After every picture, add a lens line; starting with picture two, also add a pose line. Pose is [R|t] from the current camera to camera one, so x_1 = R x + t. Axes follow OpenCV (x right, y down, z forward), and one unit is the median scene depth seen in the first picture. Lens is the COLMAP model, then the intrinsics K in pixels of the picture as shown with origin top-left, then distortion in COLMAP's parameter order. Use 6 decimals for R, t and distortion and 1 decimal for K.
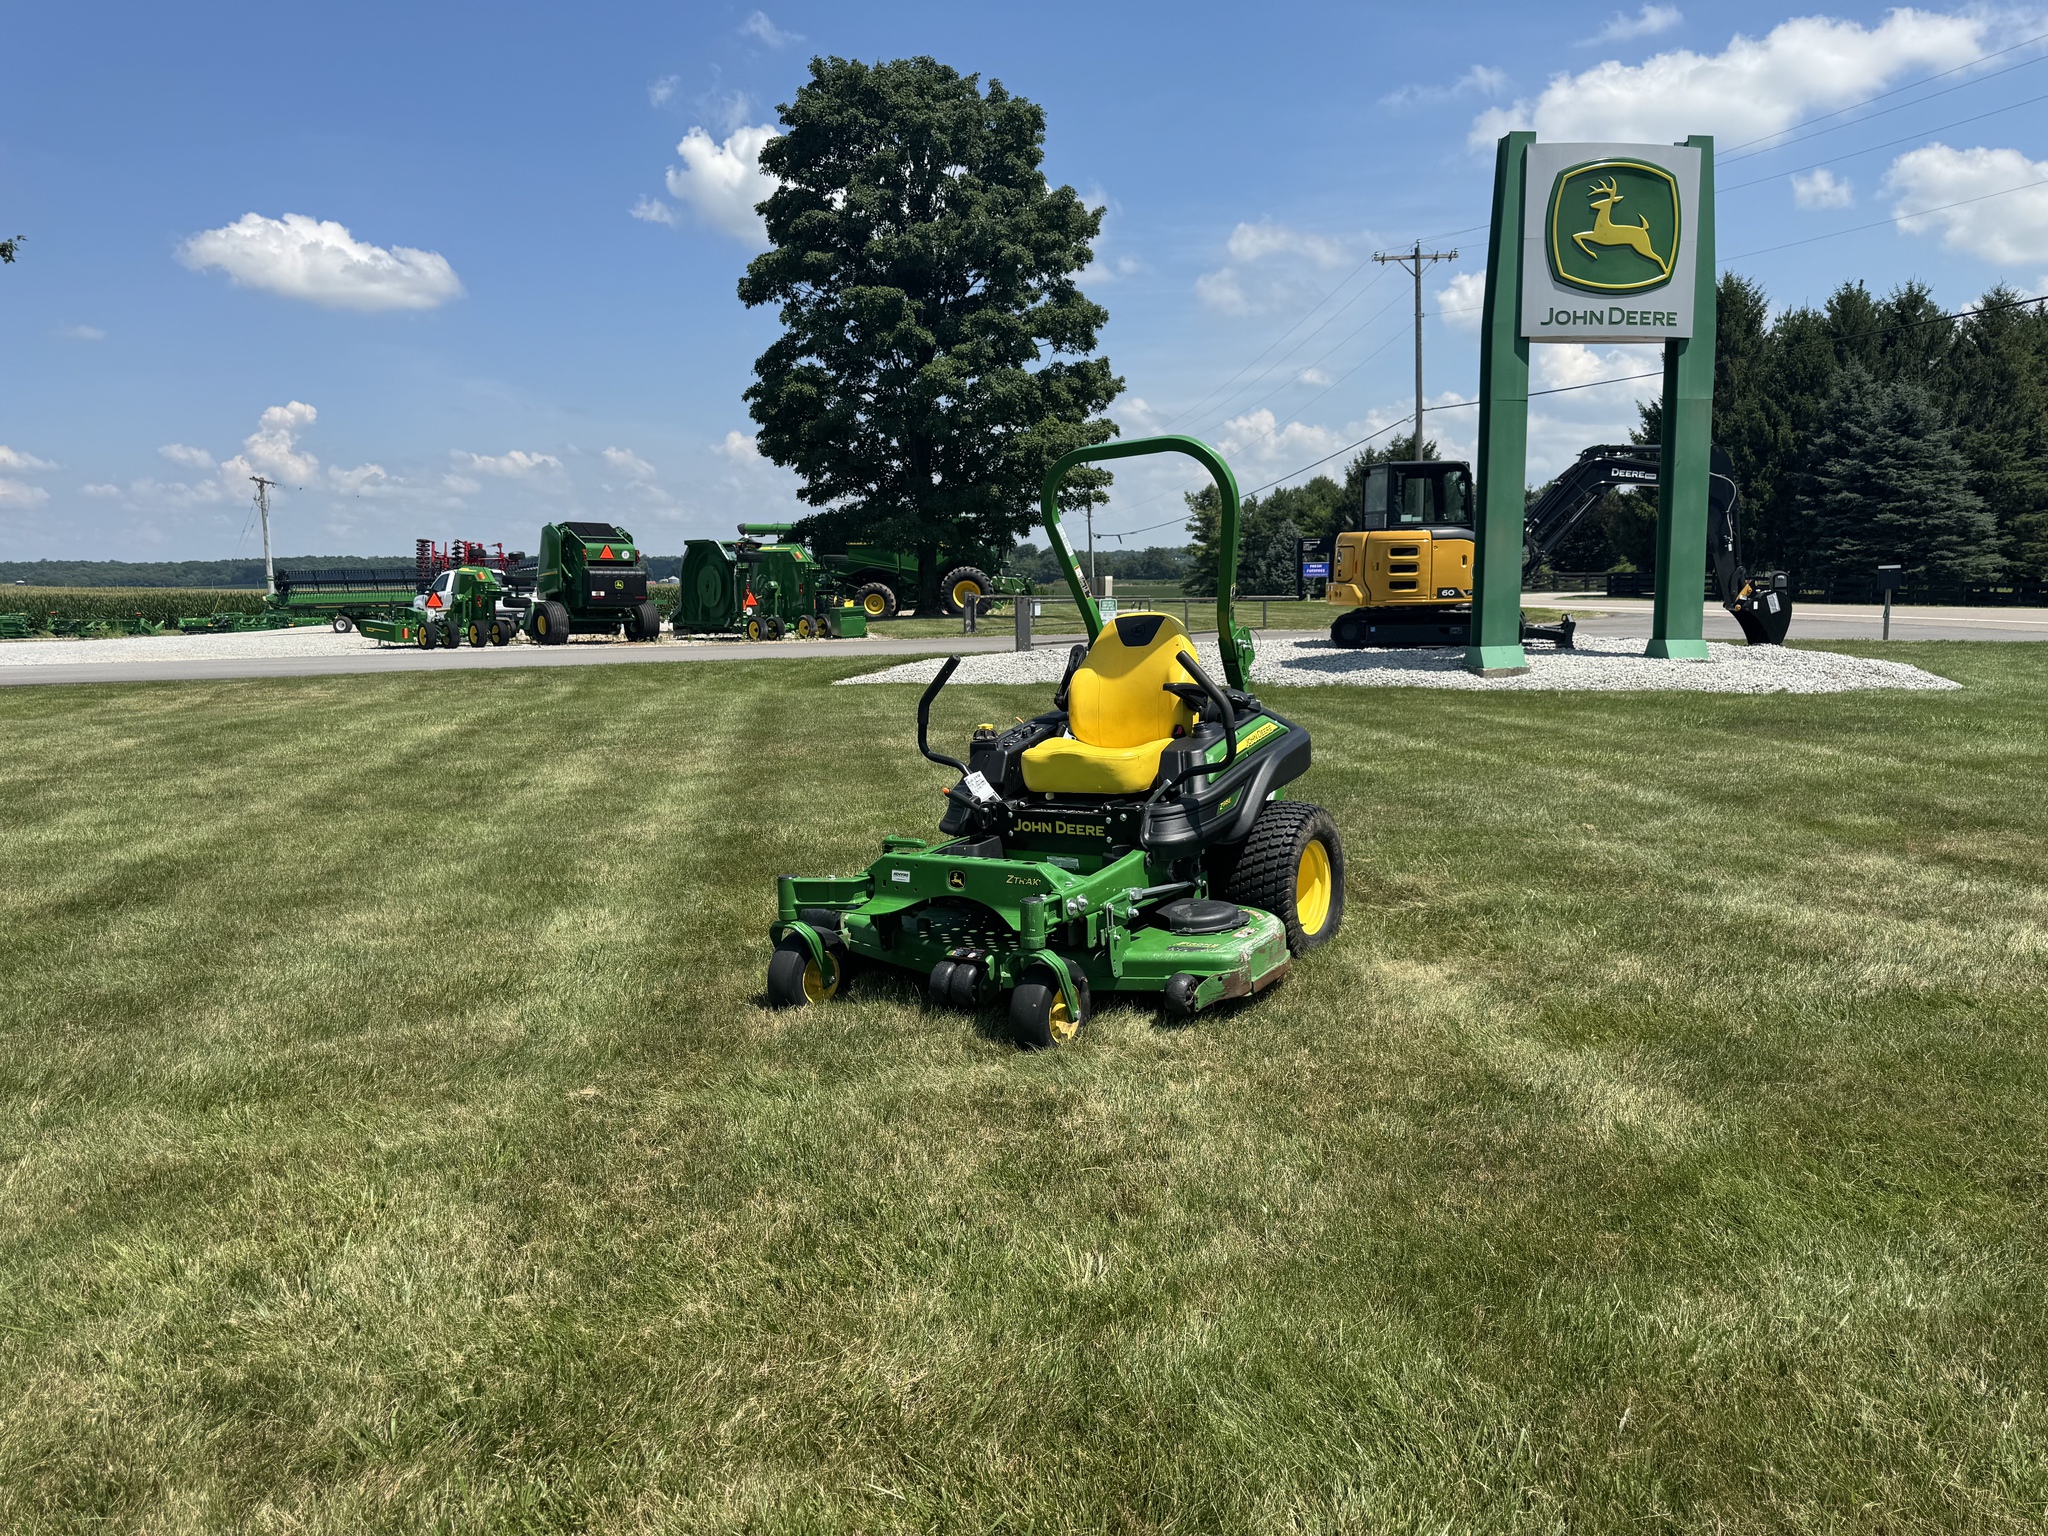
lens RADIAL K [[1448.3, 0, 1008.9], [0, 1448.3, 779.2], [0, 0, 1]] dist [0.042810, -0.058620]
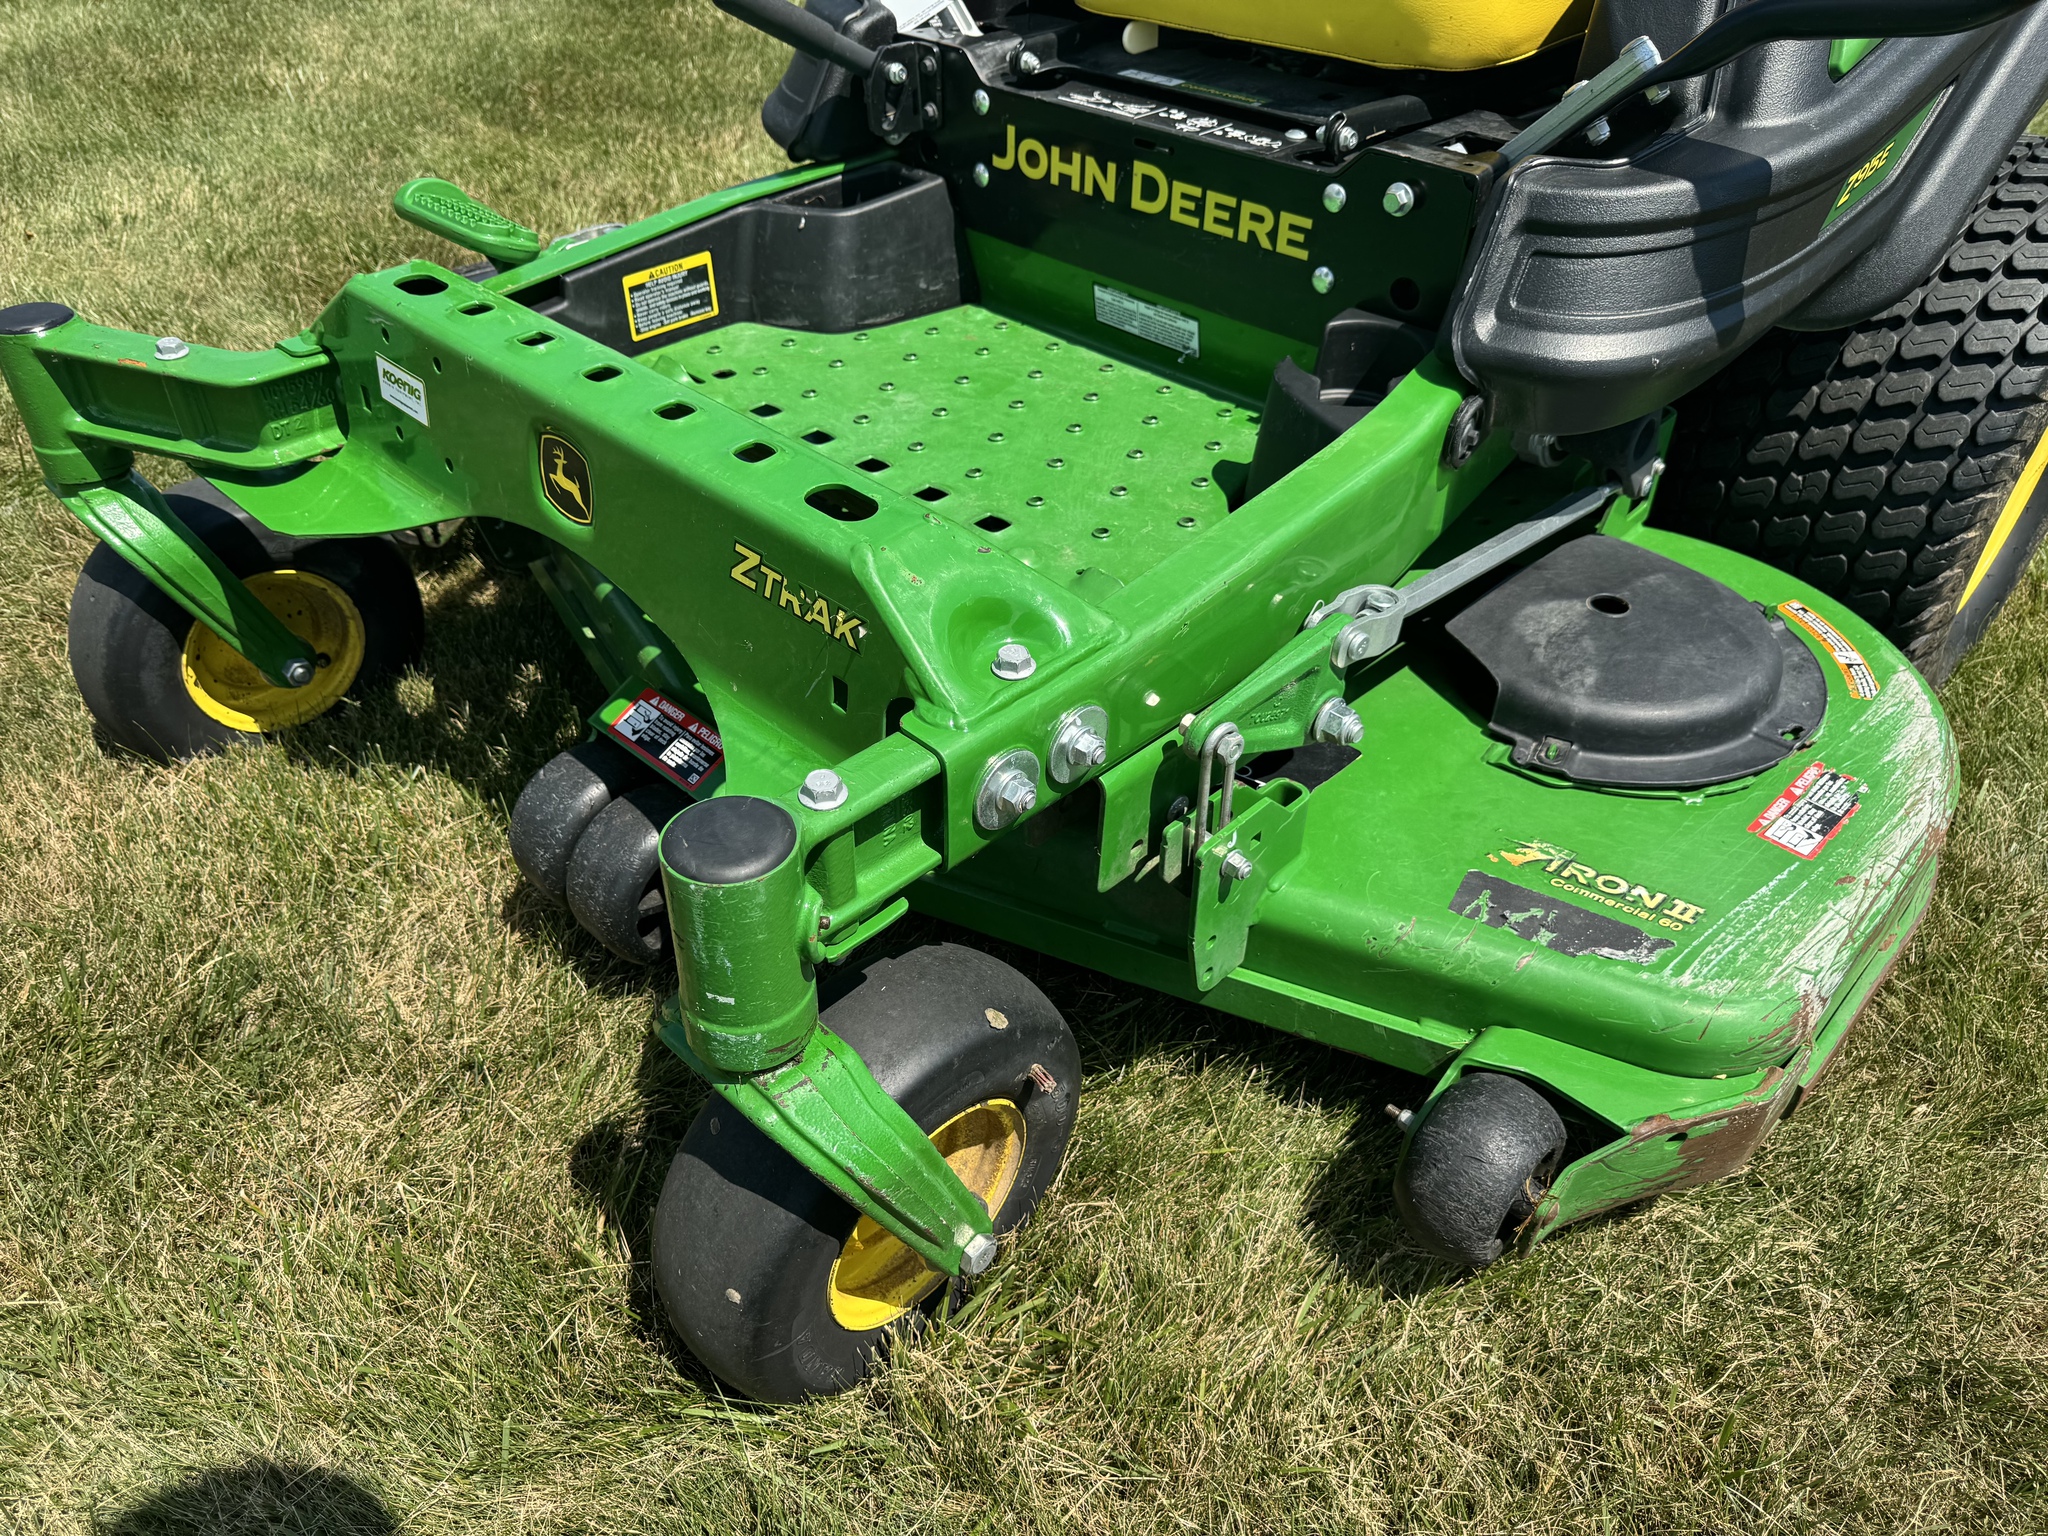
lens RADIAL K [[1448.3, 0, 1033.5], [0, 1448.3, 774.8], [0, 0, 1]] dist [0.042810, -0.058620]
pose [[0.984247, 0.151707, -0.090788, 0.015184], [-0.081668, 0.845571, 0.527579, -0.003694], [0.156805, -0.511854, 0.844641, 0.200593]]
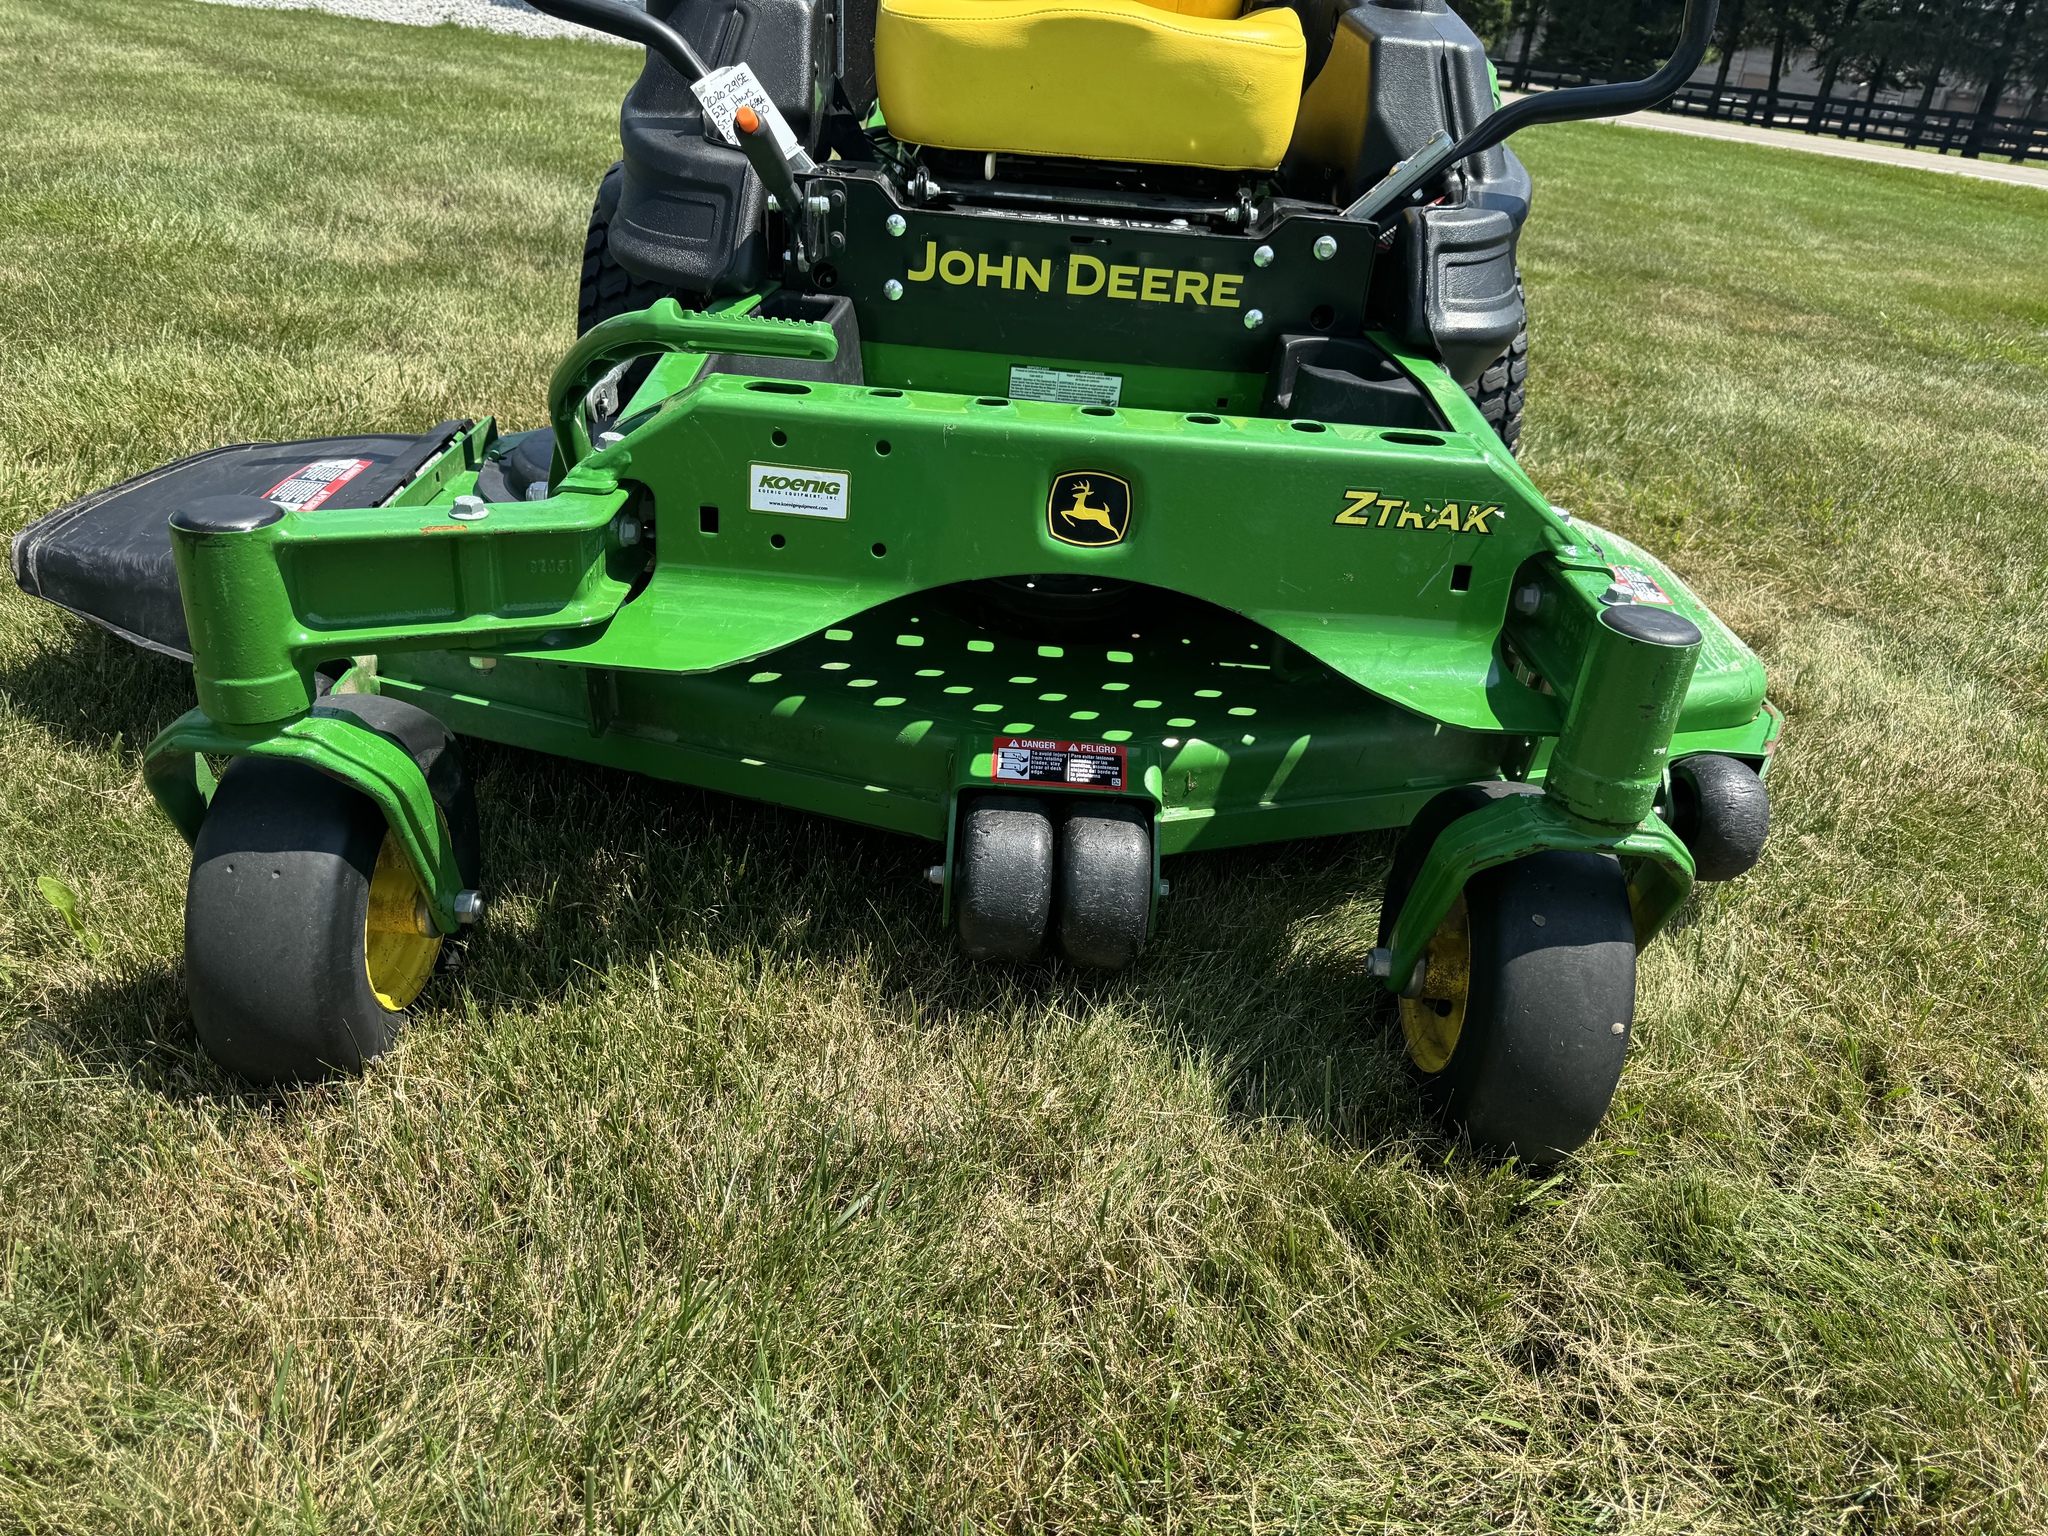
lens RADIAL K [[1448.3, 0, 1028.8], [0, 1448.3, 774.0], [0, 0, 1]] dist [0.042810, -0.058620]
pose [[0.822528, -0.164232, 0.544496, -0.046026], [-0.049631, 0.933018, 0.356391, 0.006141], [-0.566555, -0.320165, 0.759282, 0.201504]]
